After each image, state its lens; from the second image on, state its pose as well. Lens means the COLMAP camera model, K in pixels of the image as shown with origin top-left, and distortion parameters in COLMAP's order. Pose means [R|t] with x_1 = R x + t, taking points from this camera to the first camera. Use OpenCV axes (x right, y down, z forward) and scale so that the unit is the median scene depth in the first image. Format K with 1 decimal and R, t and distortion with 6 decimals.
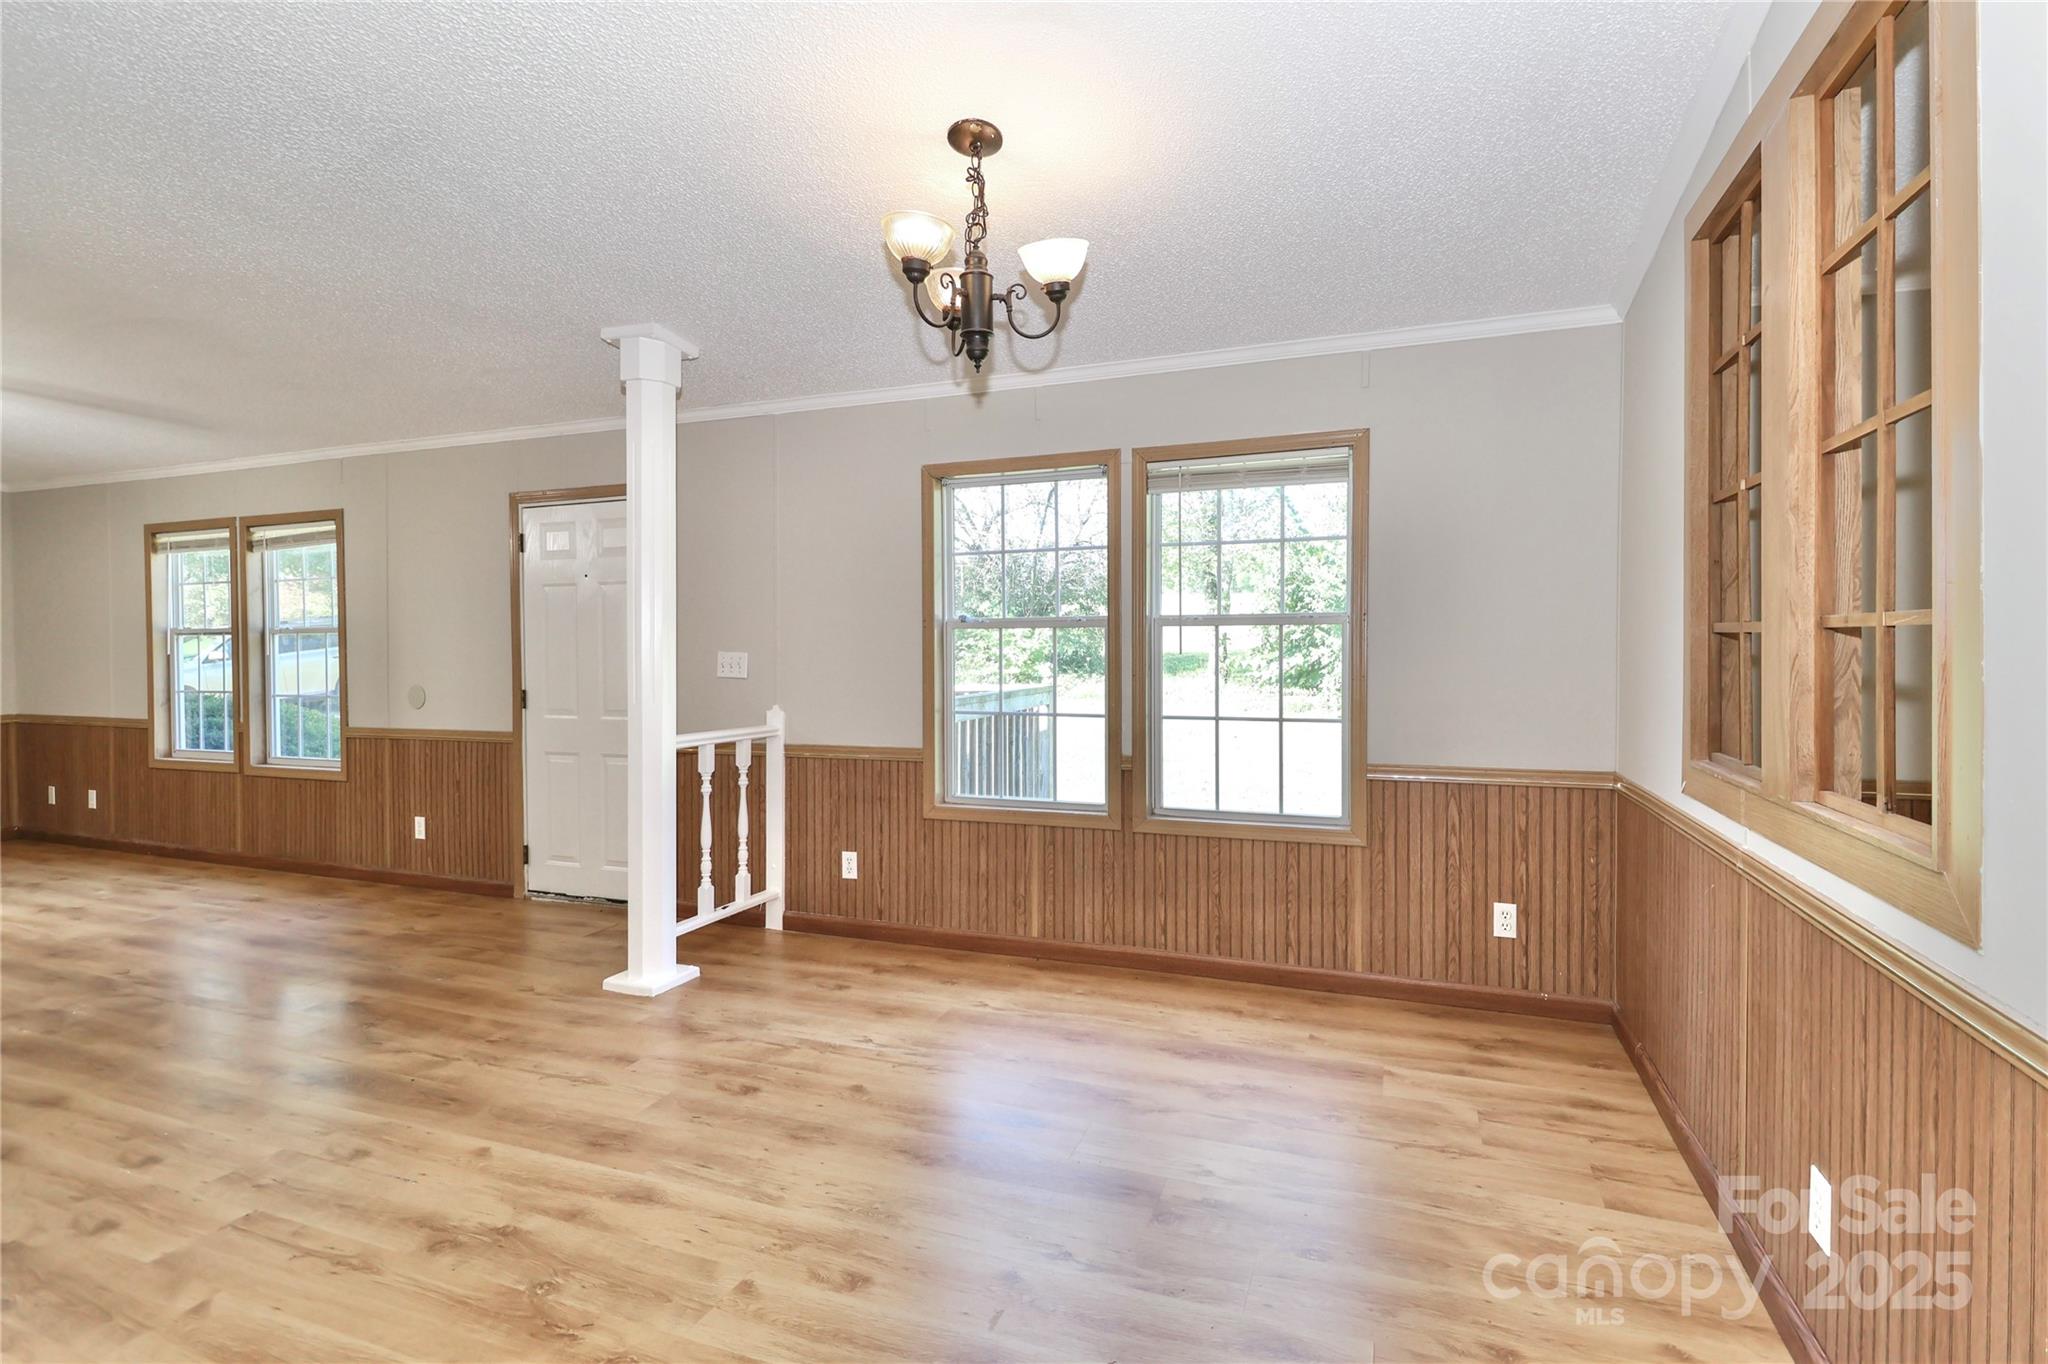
lens RADIAL K [[953.1, 0, 1069.7], [0, 953.1, 659.7], [0, 0, 1]] dist [0.004894, -0.001501]
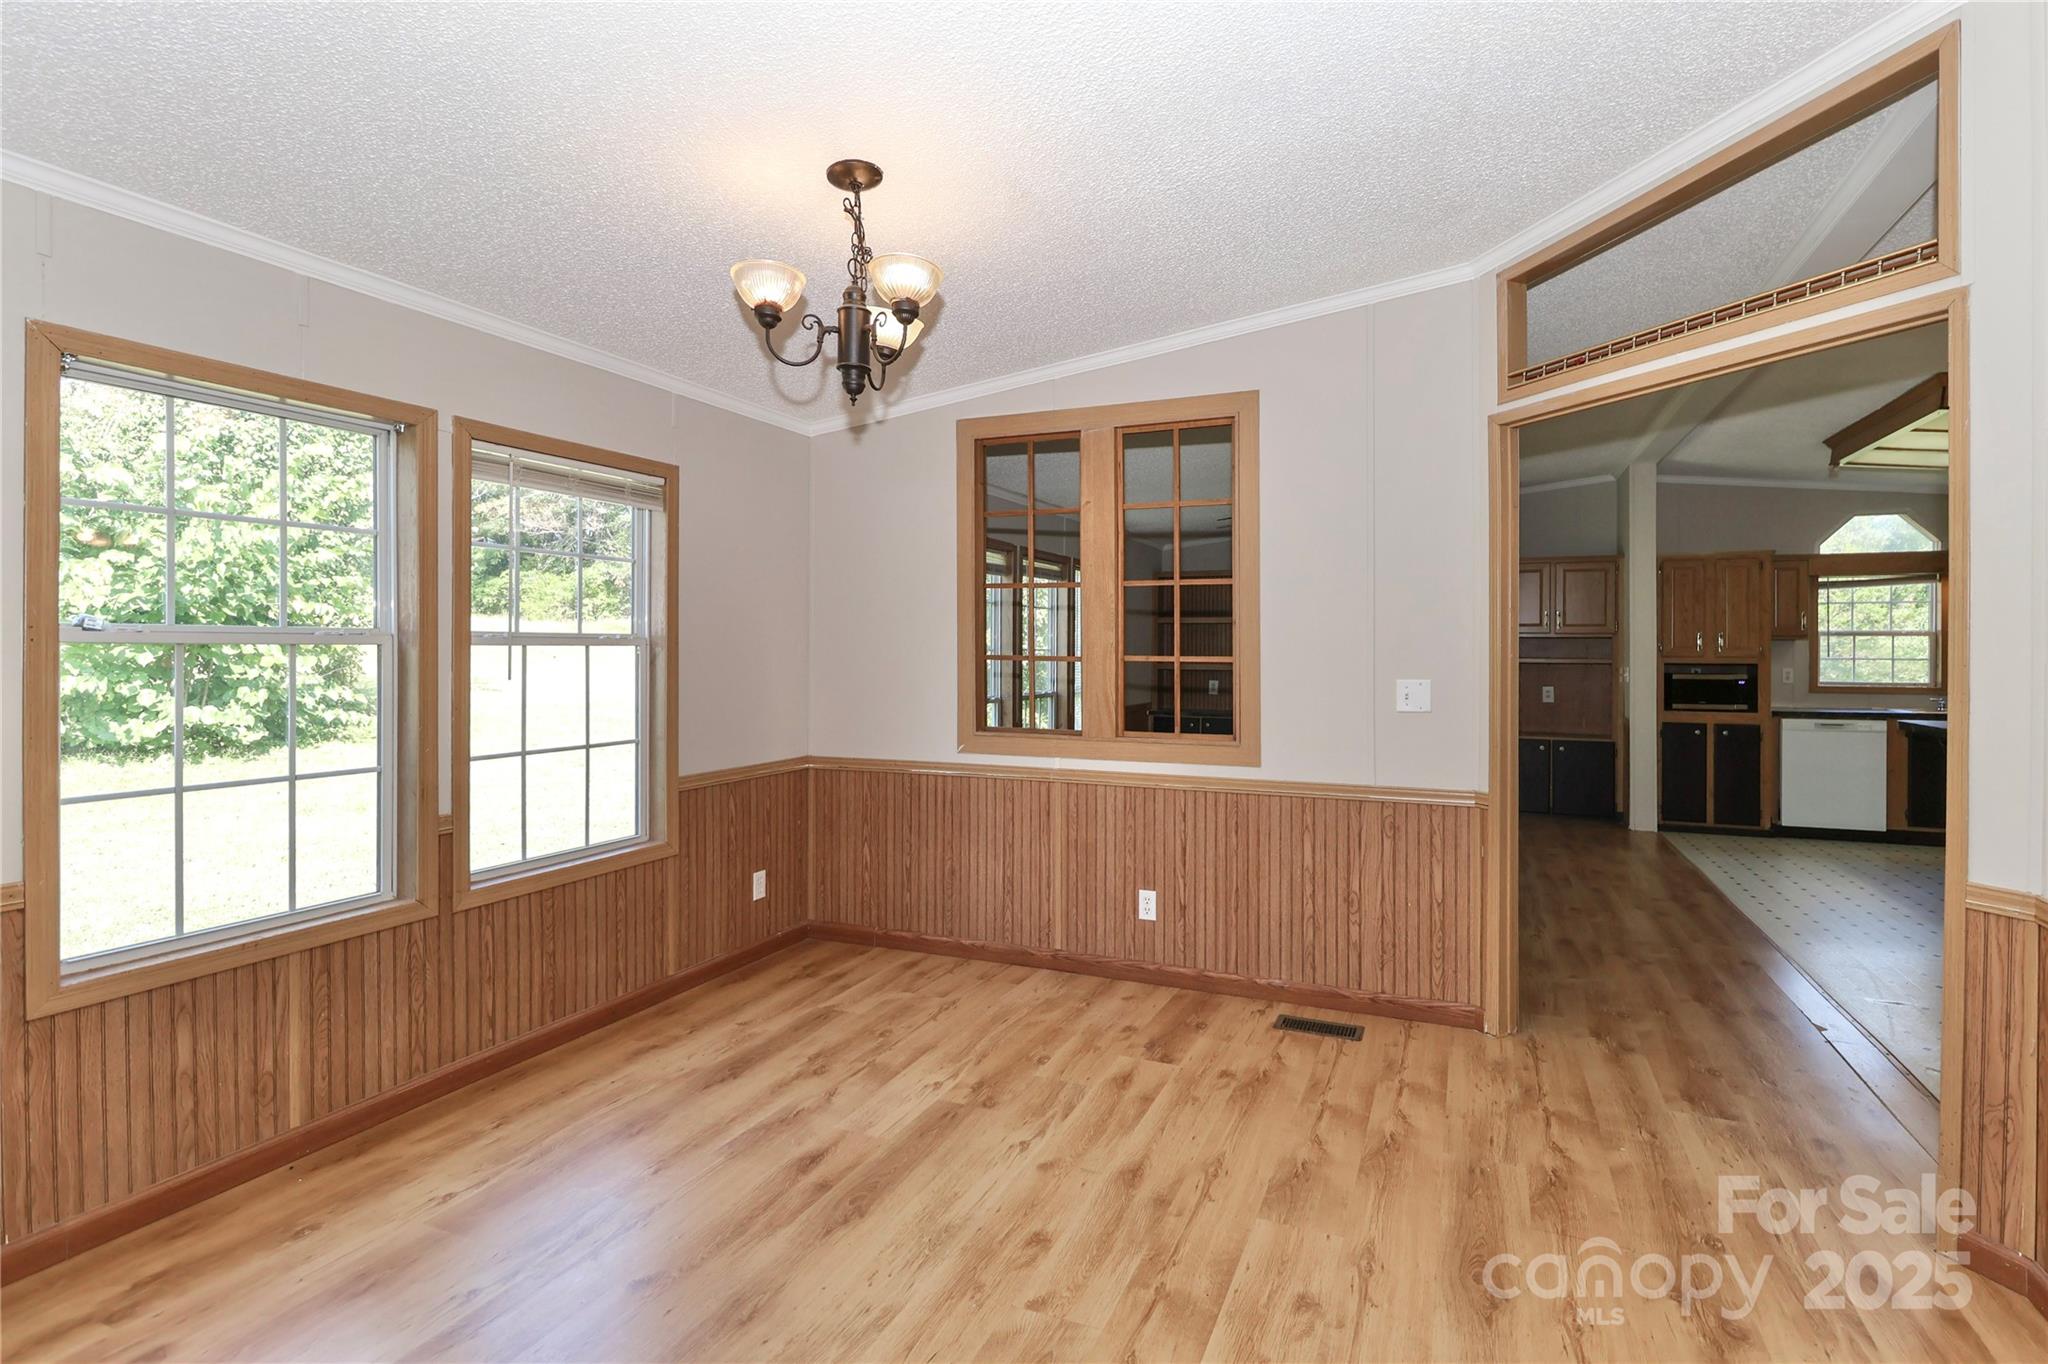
lens RADIAL K [[979.4, 0, 1092.3], [0, 979.4, 651.1], [0, 0, 1]] dist [0.010700, -0.008555]
pose [[0.014898, 0.002647, 0.999886, -1.247298], [0.008608, 0.999959, -0.002776, -0.041521], [-0.999852, 0.008648, 0.014874, 0.815224]]
